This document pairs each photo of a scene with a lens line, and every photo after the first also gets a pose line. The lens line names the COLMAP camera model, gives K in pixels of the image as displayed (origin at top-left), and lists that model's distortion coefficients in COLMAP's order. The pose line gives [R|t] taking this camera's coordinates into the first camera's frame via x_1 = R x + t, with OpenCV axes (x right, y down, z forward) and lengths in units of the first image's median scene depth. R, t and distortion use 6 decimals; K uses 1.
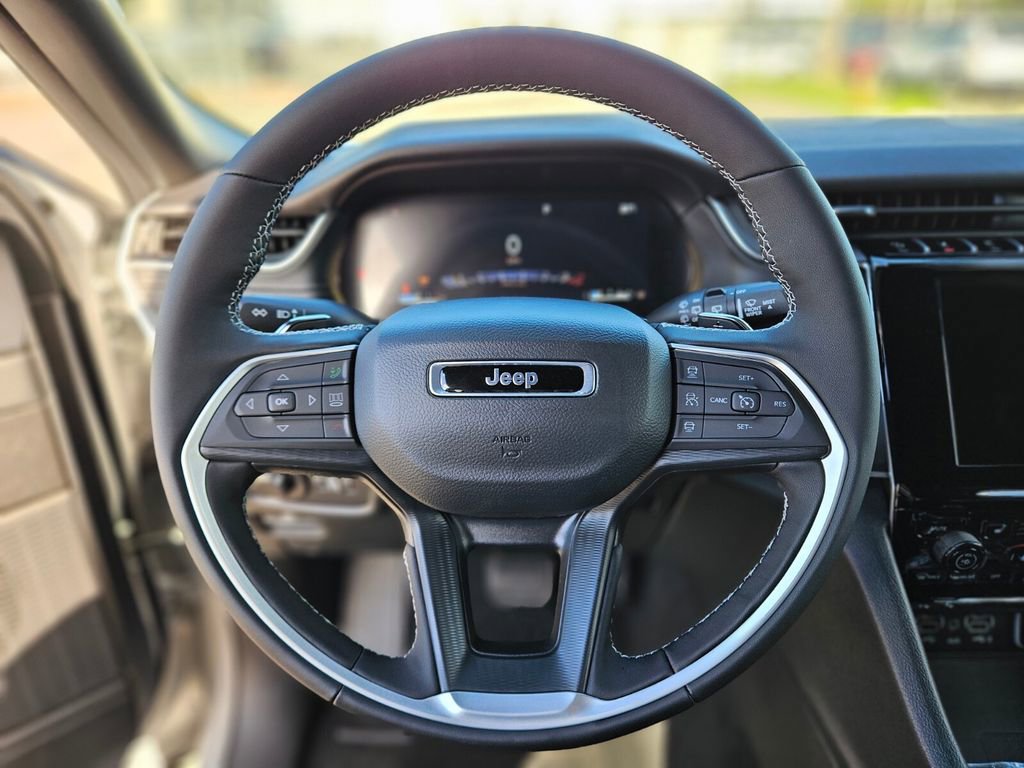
lens RADIAL K [[685.6, 0, 512.2], [0, 685.6, 362.3], [0, 0, 1]] dist [0.002502, -0.000756]
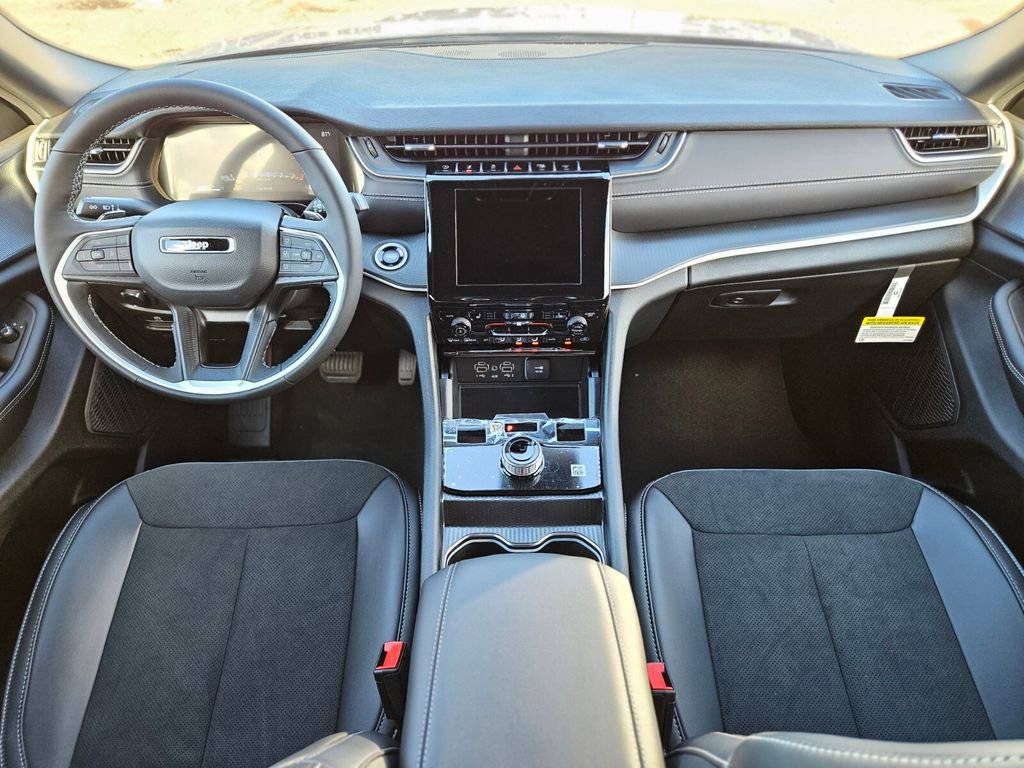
lens RADIAL K [[685.6, 0, 512.2], [0, 685.6, 362.3], [0, 0, 1]] dist [0.002502, -0.000756]
pose [[0.999573, -0.001417, 0.029192, 0.923200], [-0.005695, 0.970229, 0.242124, -0.146655], [-0.028666, -0.242187, 0.969806, -1.254439]]
